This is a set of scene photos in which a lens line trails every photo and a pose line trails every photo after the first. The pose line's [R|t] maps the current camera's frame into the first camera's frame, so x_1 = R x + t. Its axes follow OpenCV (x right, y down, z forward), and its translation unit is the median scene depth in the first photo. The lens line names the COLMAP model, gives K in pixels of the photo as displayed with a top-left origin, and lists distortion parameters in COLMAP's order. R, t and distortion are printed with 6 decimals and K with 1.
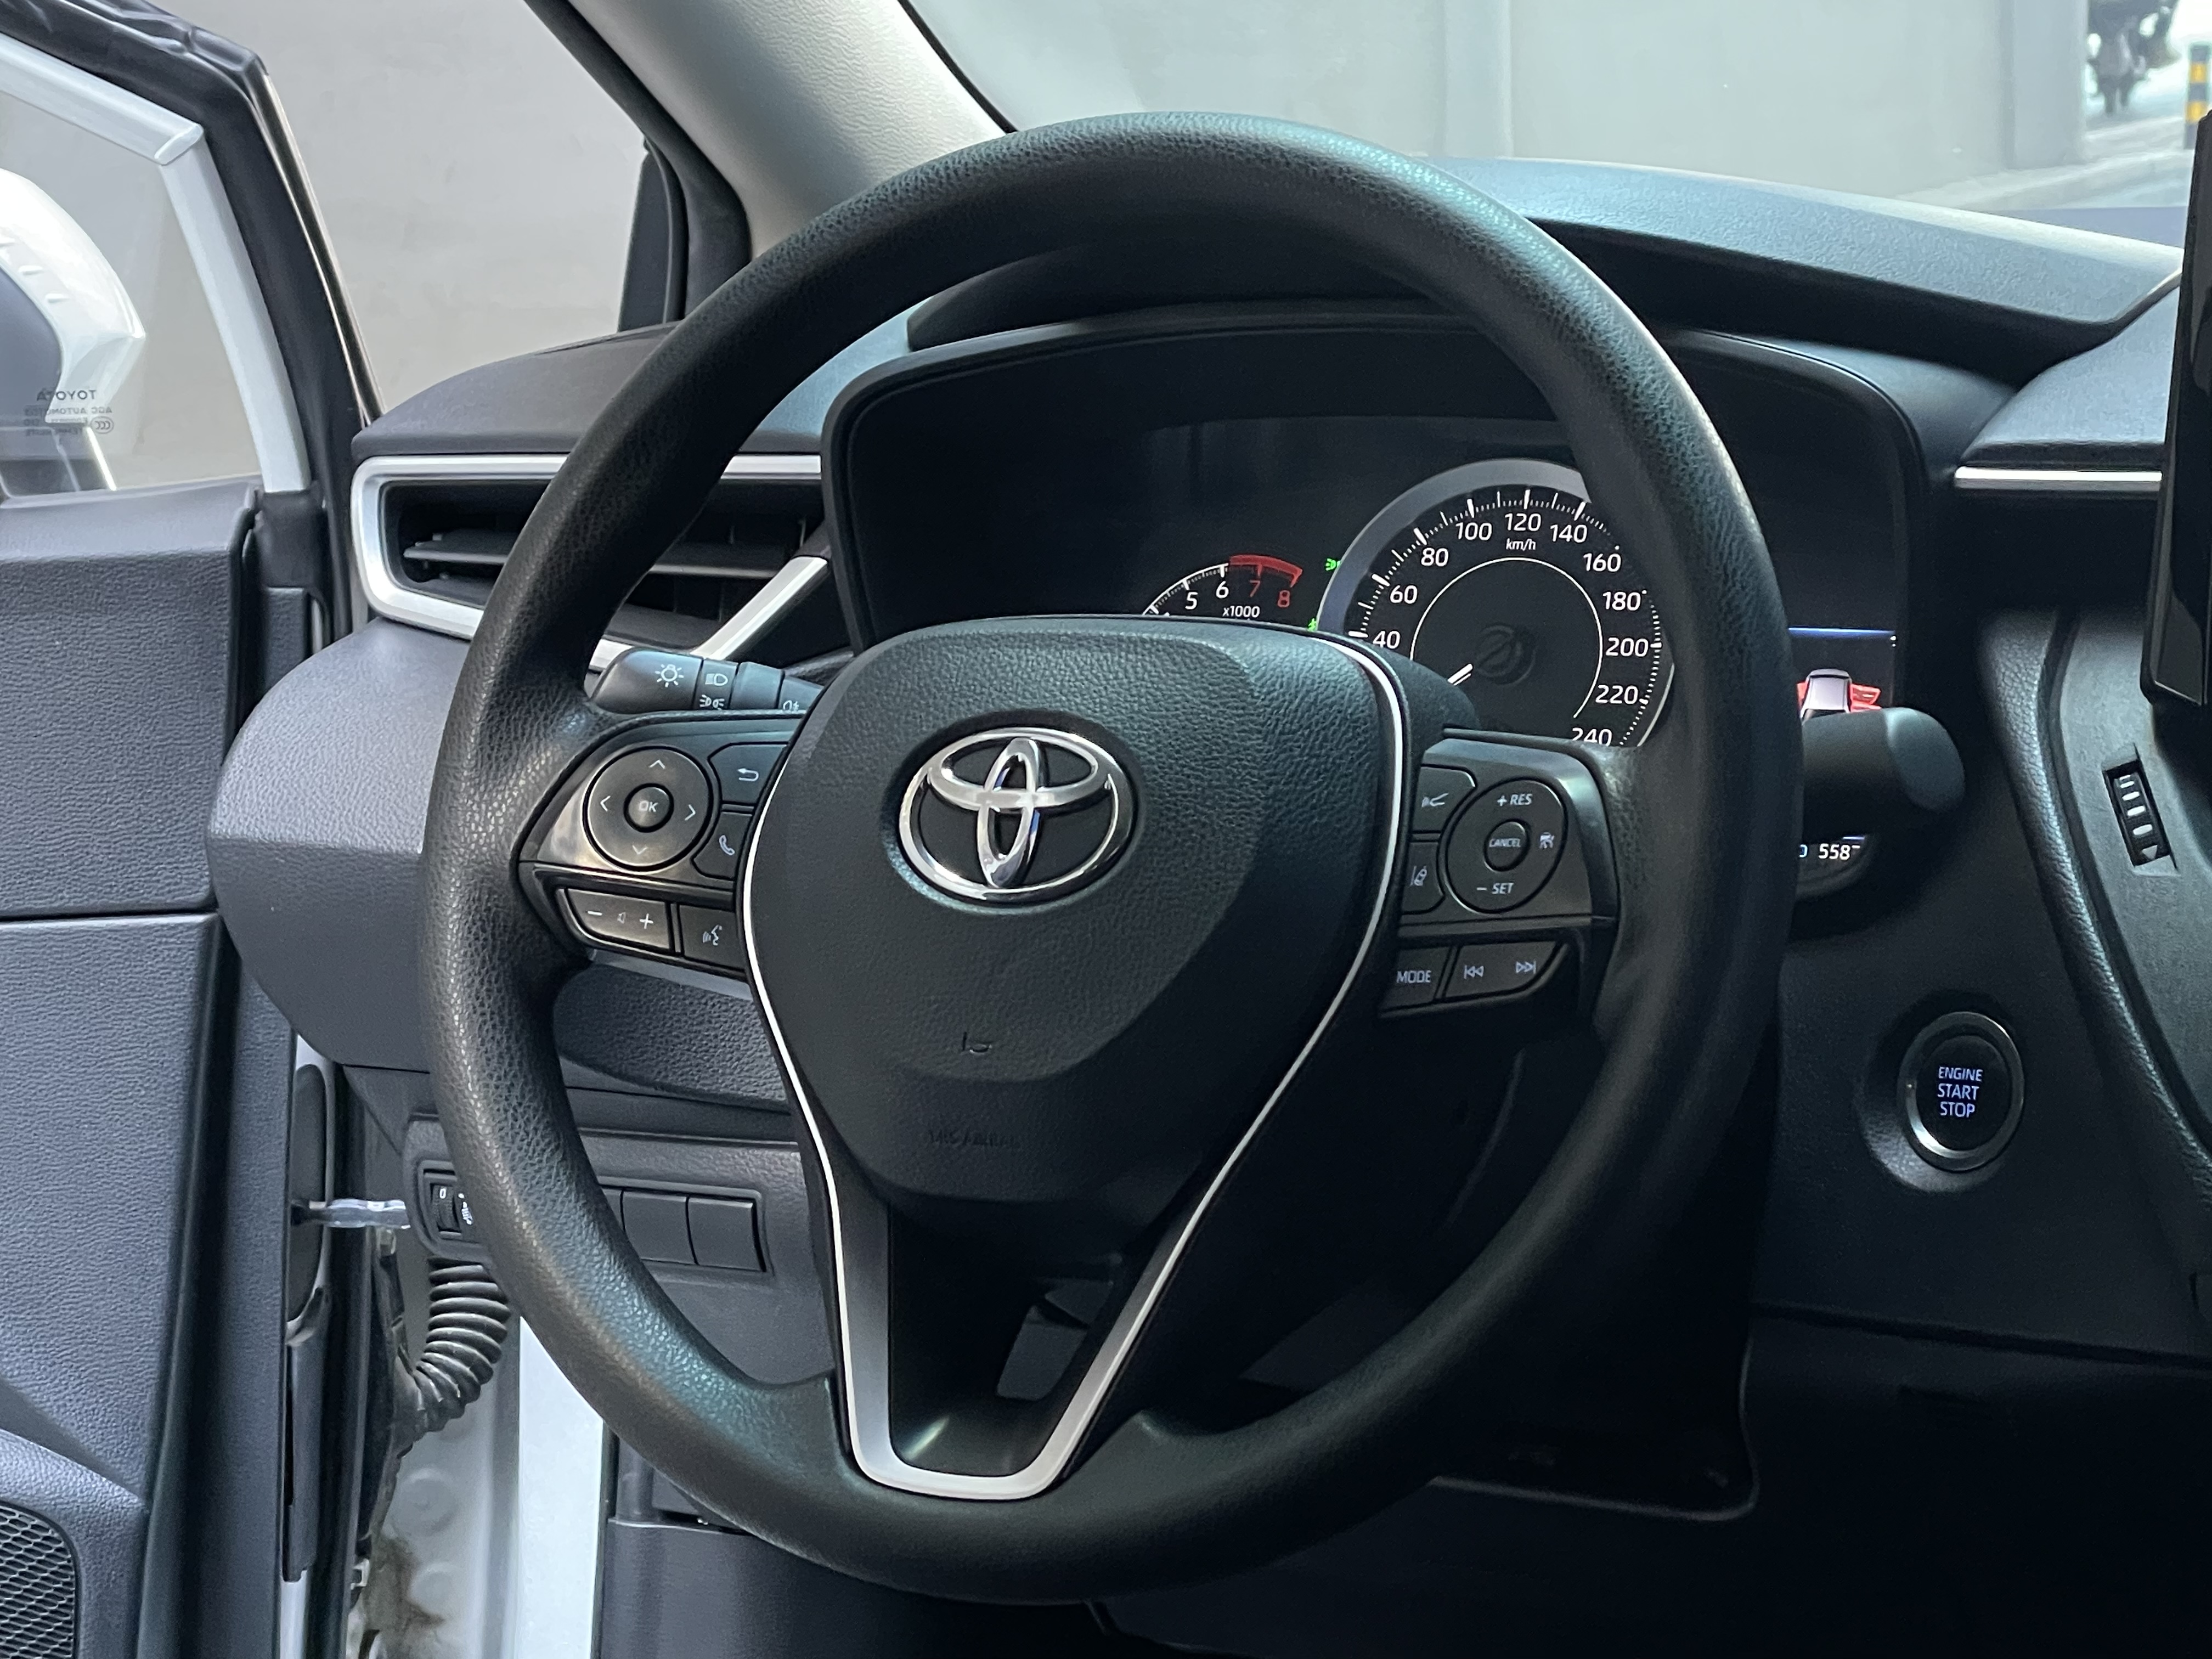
lens RADIAL K [[4879.8, 0, 1106.0], [0, 4879.8, 829.5], [0, 0, 1]] dist [0.123315, 0.546049]
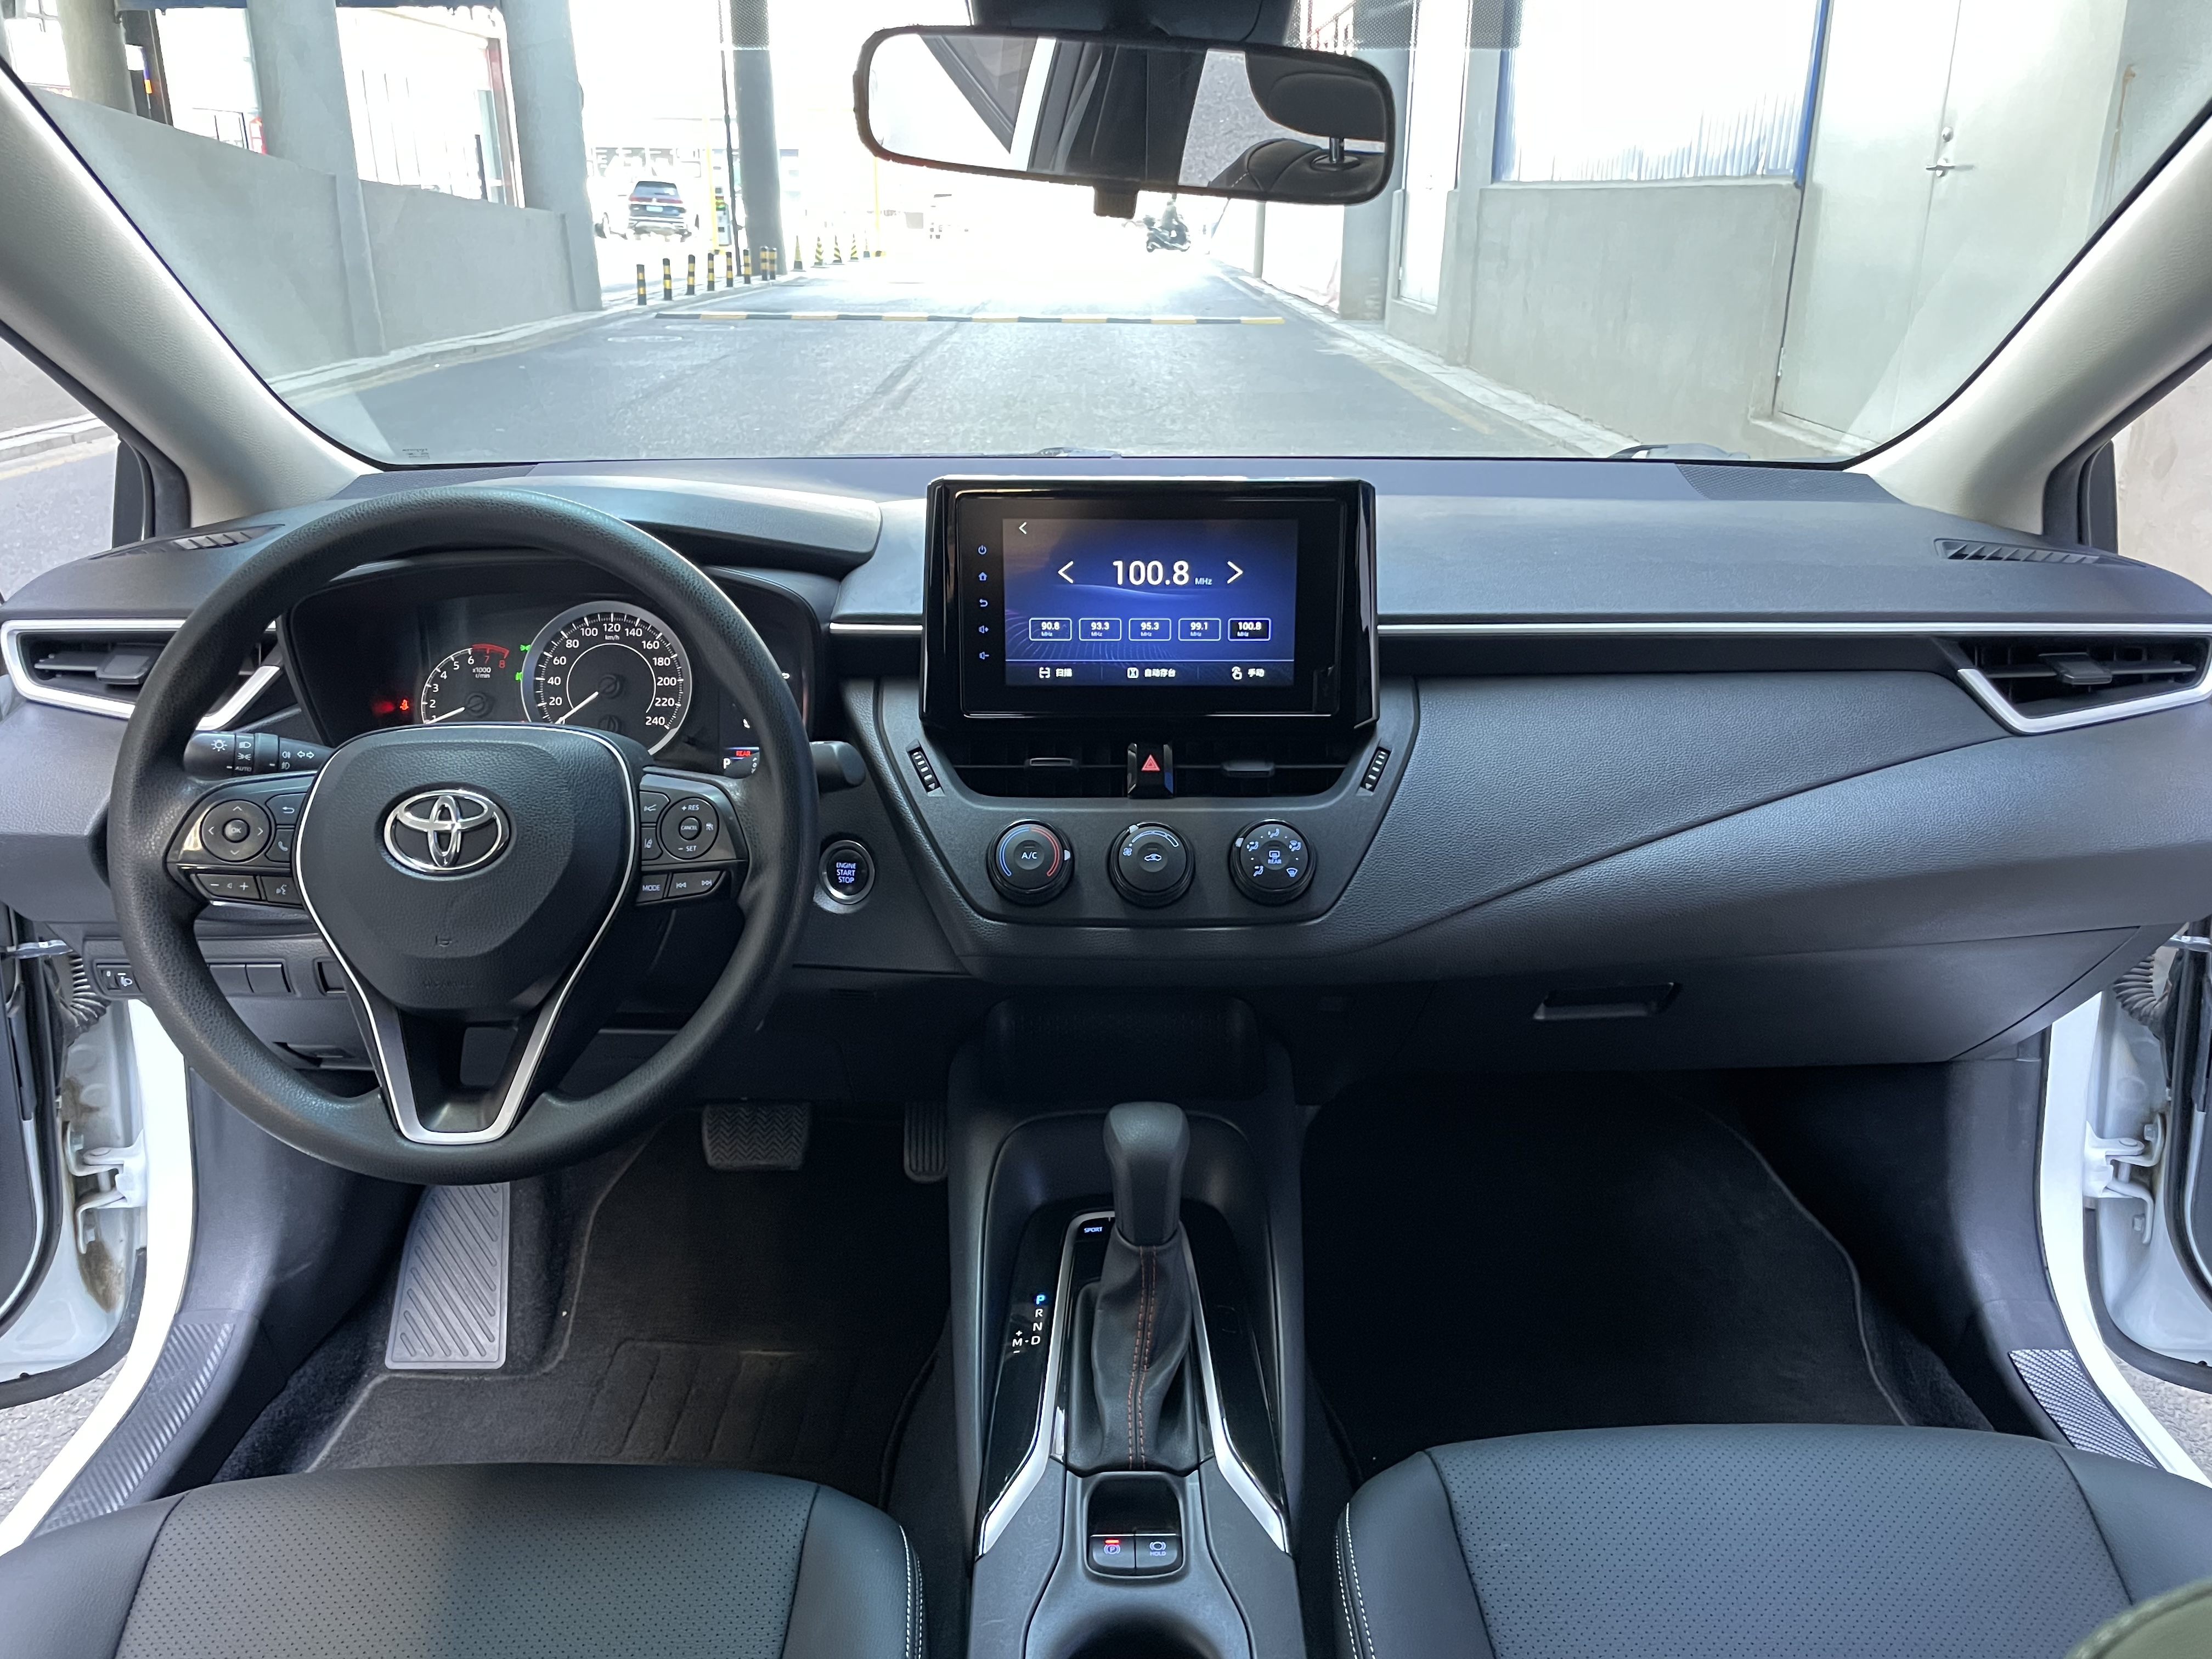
lens RADIAL K [[1669.9, 0, 1106.0], [0, 1669.9, 829.5], [0, 0, 1]] dist [0.080189, -0.106088]
pose [[0.884863, -0.123141, 0.449282, -0.089128], [0.044532, 0.982374, 0.181547, -0.117850], [-0.463719, -0.140636, 0.874749, 0.201442]]
